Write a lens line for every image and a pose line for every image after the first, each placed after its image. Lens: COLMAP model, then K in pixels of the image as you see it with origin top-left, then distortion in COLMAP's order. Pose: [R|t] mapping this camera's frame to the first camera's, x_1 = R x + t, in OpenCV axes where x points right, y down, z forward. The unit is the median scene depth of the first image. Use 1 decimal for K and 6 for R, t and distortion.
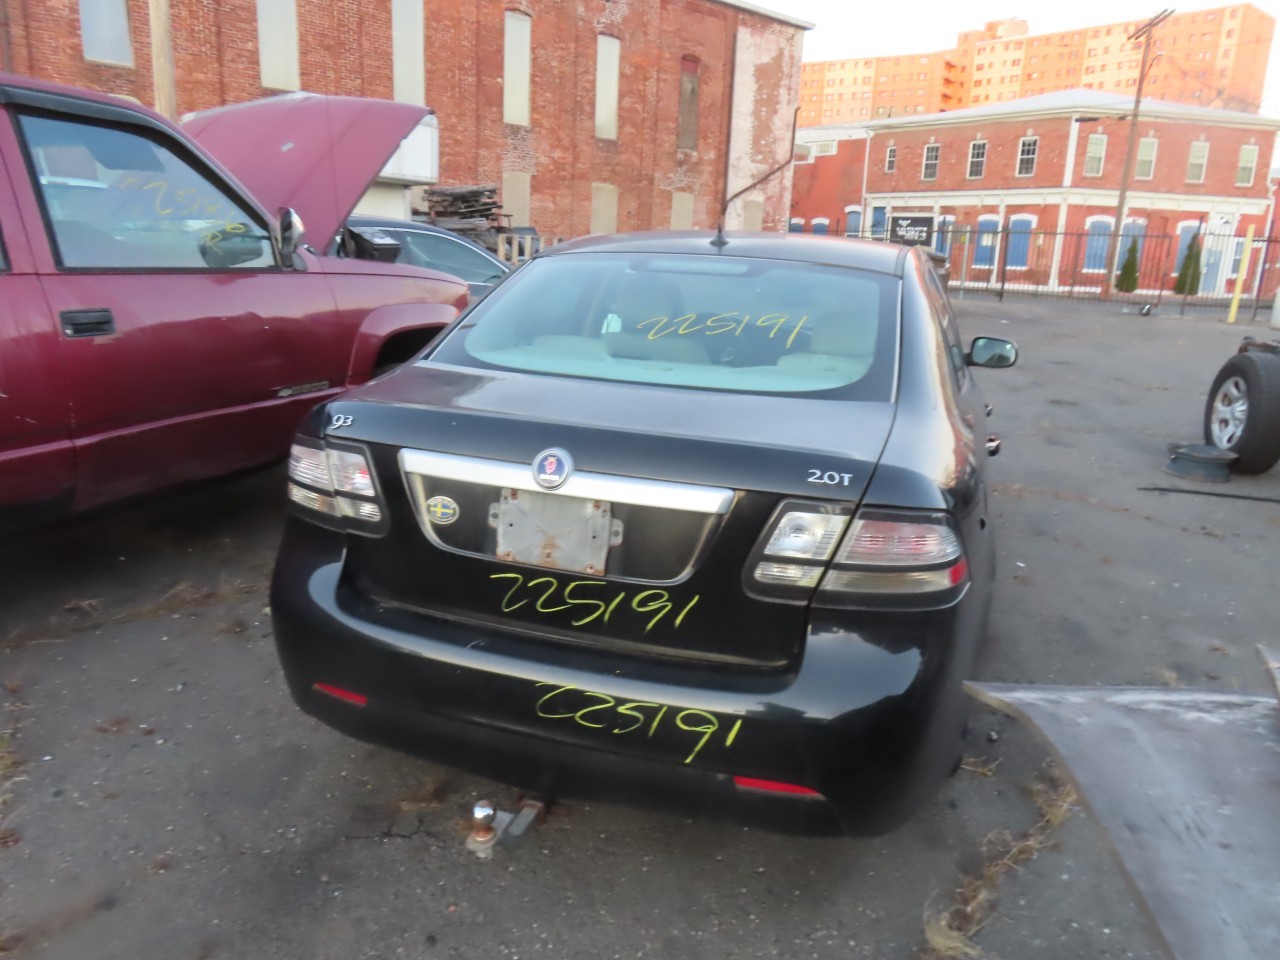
lens RADIAL K [[920.9, 0, 637.4], [0, 920.9, 482.2], [0, 0, 1]] dist [-0.006383, 0.001608]
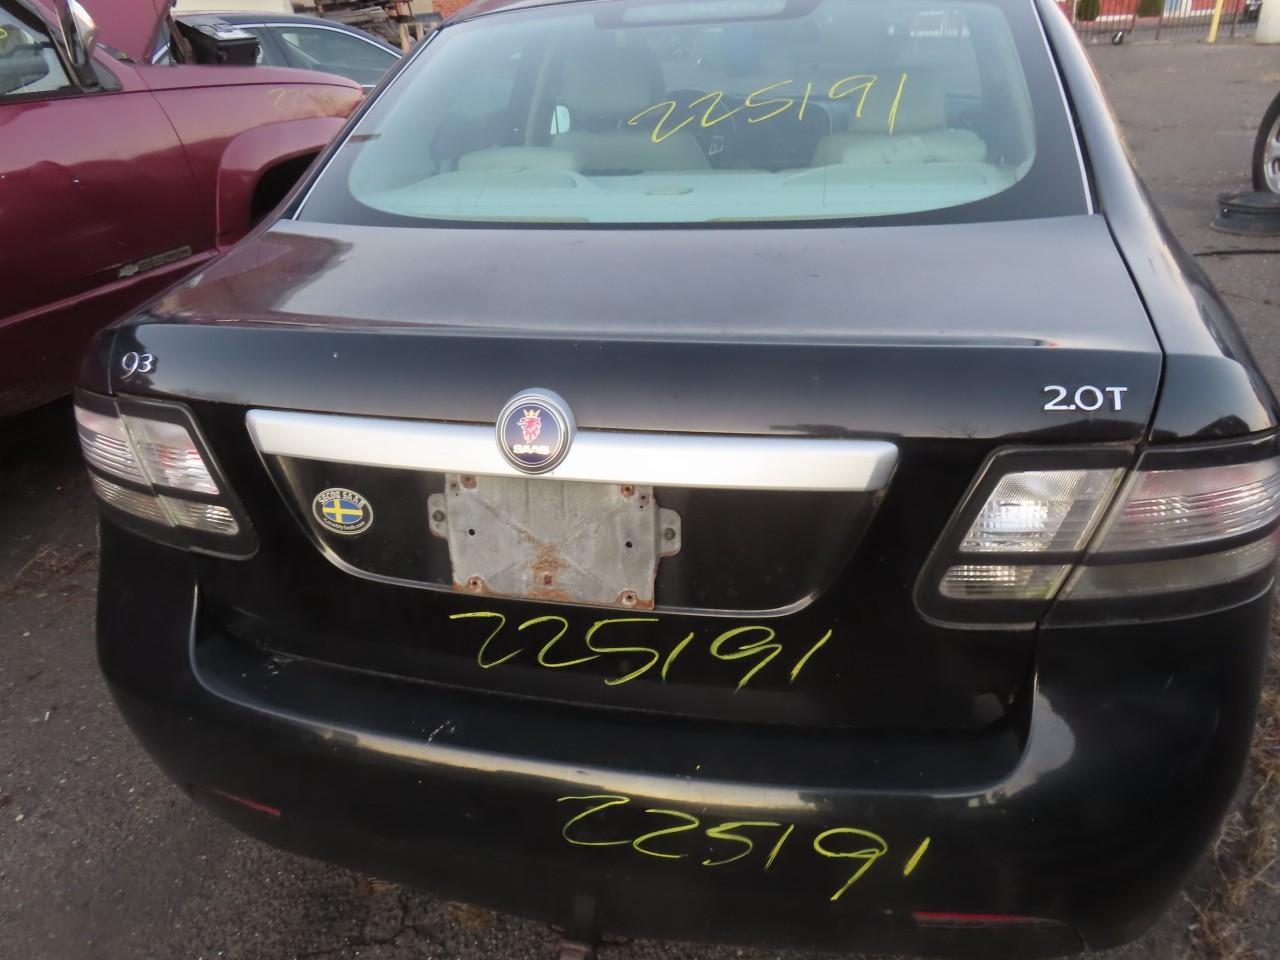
lens RADIAL K [[920.9, 0, 637.4], [0, 920.9, 482.2], [0, 0, 1]] dist [-0.006383, 0.001608]
pose [[0.992055, -0.122492, 0.028691, -0.043392], [0.113644, 0.970356, 0.213293, -0.074185], [-0.053968, -0.208338, 0.976567, 0.393571]]
